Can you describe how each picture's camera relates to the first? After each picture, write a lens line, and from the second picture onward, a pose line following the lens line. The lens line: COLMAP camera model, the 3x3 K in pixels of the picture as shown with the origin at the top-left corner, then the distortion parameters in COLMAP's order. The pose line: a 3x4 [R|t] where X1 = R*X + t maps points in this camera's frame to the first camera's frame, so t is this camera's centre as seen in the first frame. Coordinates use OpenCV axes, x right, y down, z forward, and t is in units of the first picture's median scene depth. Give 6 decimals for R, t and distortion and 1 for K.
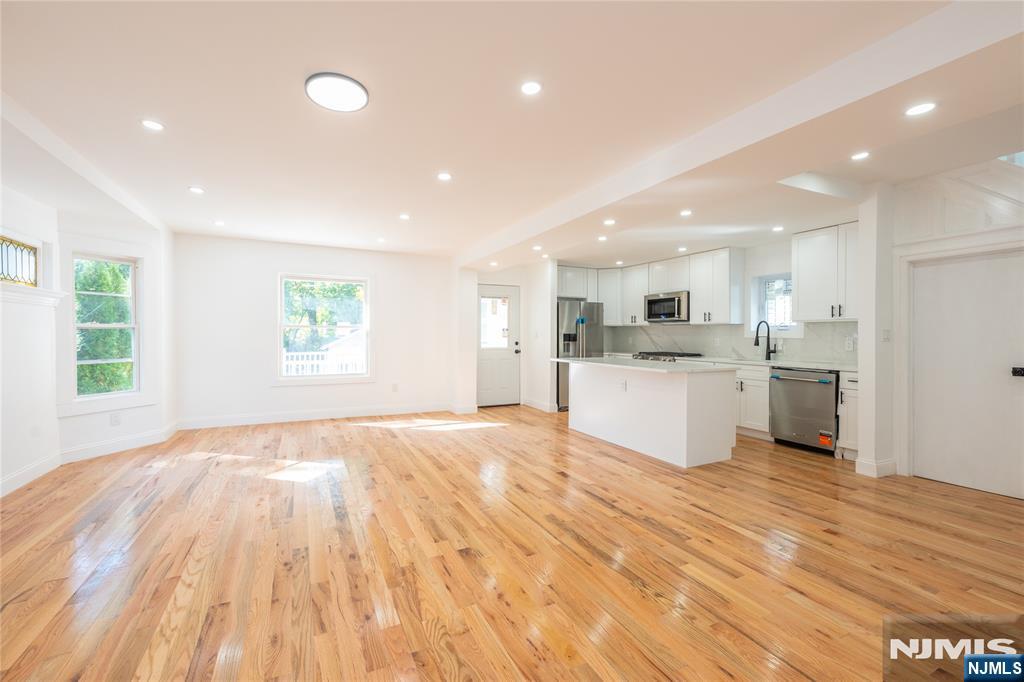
lens RADIAL K [[406.0, 0, 497.9], [0, 406.0, 335.0], [0, 0, 1]] dist [0.000739, -0.000053]
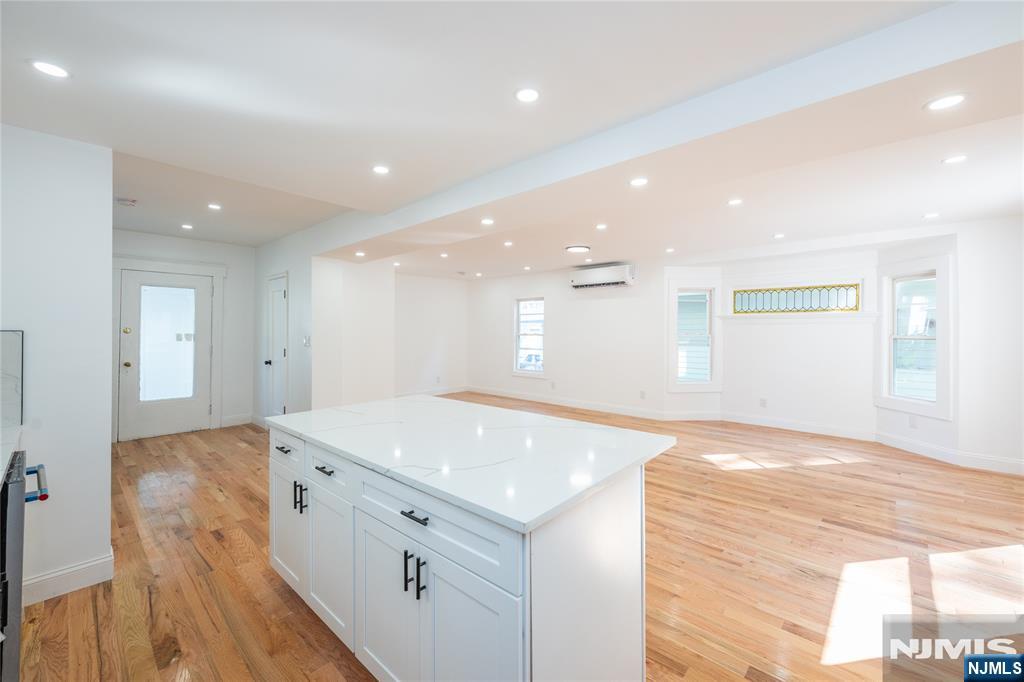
lens RADIAL K [[406.0, 0, 517.1], [0, 406.0, 331.8], [0, 0, 1]] dist [0.000739, -0.000053]
pose [[-0.931074, 0.004686, -0.364802, 0.320950], [0.002141, 0.999970, 0.007381, -0.032532], [0.364825, 0.006091, -0.931056, 1.100707]]
